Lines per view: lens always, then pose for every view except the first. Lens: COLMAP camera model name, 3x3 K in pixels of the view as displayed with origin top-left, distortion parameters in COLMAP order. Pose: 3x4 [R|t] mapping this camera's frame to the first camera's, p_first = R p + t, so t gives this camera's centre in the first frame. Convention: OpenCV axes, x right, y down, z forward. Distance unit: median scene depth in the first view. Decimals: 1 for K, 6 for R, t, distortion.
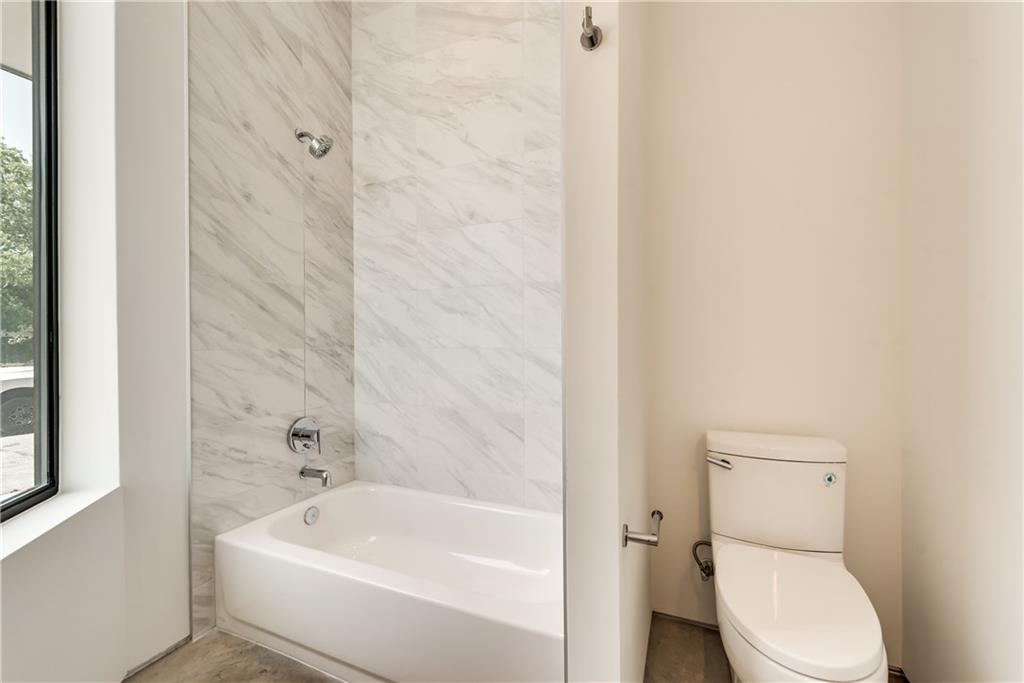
lens RADIAL K [[402.6, 0, 515.0], [0, 402.6, 342.6], [0, 0, 1]] dist [0.001442, -0.002017]
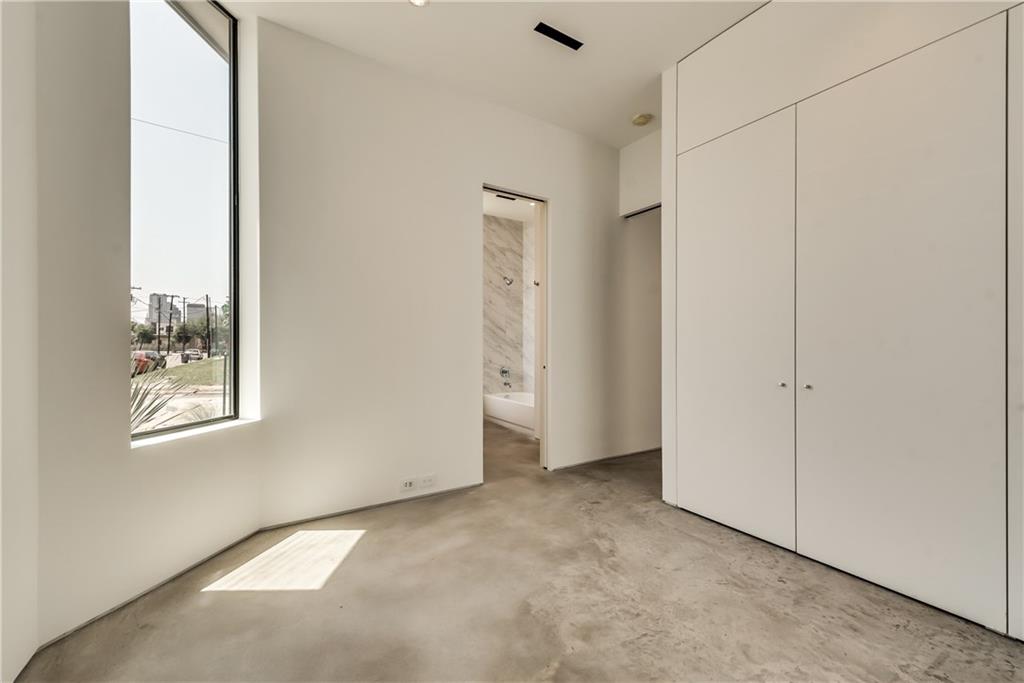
lens RADIAL K [[402.6, 0, 518.2], [0, 402.6, 343.5], [0, 0, 1]] dist [0.001442, -0.002017]
pose [[0.826326, 0.001738, -0.563189, 1.335531], [-0.006891, 0.999952, -0.007025, 0.025055], [0.563149, 0.009686, 0.826298, -1.555090]]
